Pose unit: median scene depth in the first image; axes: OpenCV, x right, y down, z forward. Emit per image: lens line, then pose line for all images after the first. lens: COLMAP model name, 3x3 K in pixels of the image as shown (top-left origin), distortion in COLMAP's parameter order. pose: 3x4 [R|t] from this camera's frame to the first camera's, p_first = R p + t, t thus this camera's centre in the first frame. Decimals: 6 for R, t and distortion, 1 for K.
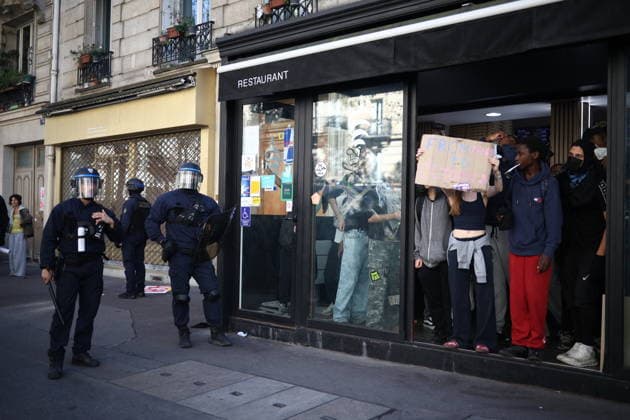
lens RADIAL K [[619.9, 0, 311.2], [0, 619.9, 207.9], [0, 0, 1]] dist [-0.002256, -0.013966]
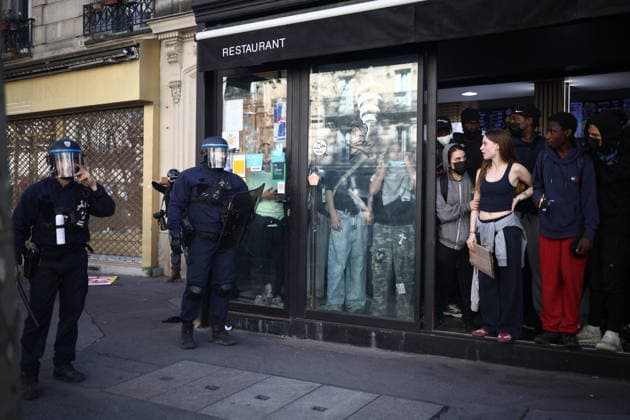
lens RADIAL K [[619.9, 0, 311.2], [0, 619.9, 207.9], [0, 0, 1]] dist [-0.002256, -0.013966]
pose [[0.987888, -0.007701, 0.154976, -0.133272], [0.003855, 0.999678, 0.025096, 0.004437], [-0.155120, -0.024195, 0.987599, 0.084991]]
